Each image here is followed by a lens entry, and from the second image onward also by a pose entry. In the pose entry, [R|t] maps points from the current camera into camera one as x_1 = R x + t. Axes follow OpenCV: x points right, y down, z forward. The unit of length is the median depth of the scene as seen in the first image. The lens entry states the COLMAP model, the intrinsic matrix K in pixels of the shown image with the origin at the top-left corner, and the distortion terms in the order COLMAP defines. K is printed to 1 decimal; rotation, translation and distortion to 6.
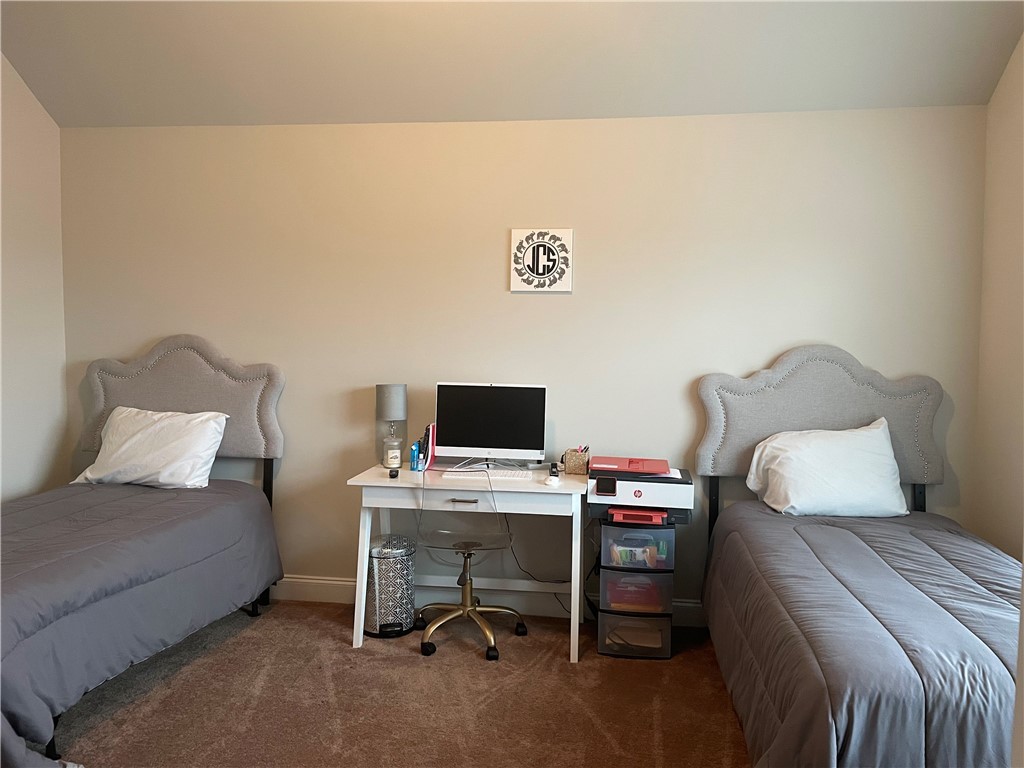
lens RADIAL K [[770.9, 0, 515.0], [0, 770.9, 375.7], [0, 0, 1]] dist [0.094402, -0.125440]
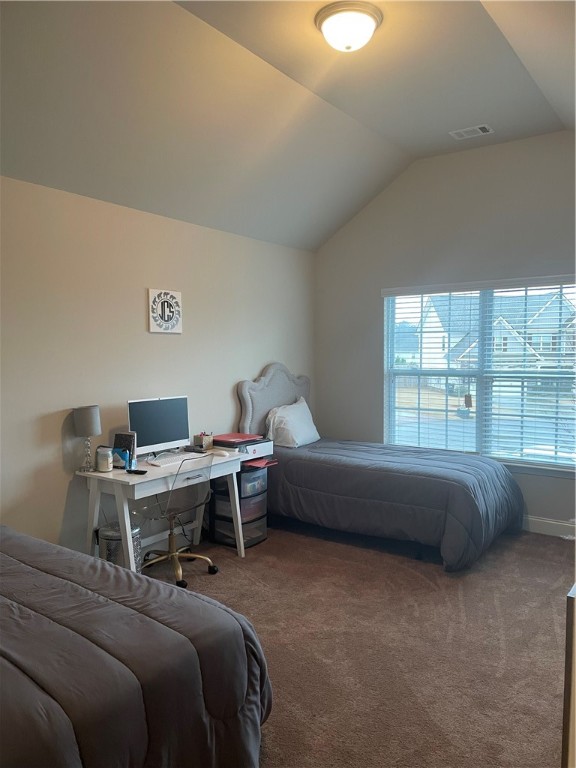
lens RADIAL K [[578.2, 0, 291.0], [0, 578.2, 388.7], [0, 0, 1]] dist [0.094402, -0.125440]
pose [[0.455618, -0.077952, 0.886756, -0.853263], [0.048689, 0.996849, 0.062614, -0.061040], [-0.888843, 0.014648, 0.457978, 0.285160]]
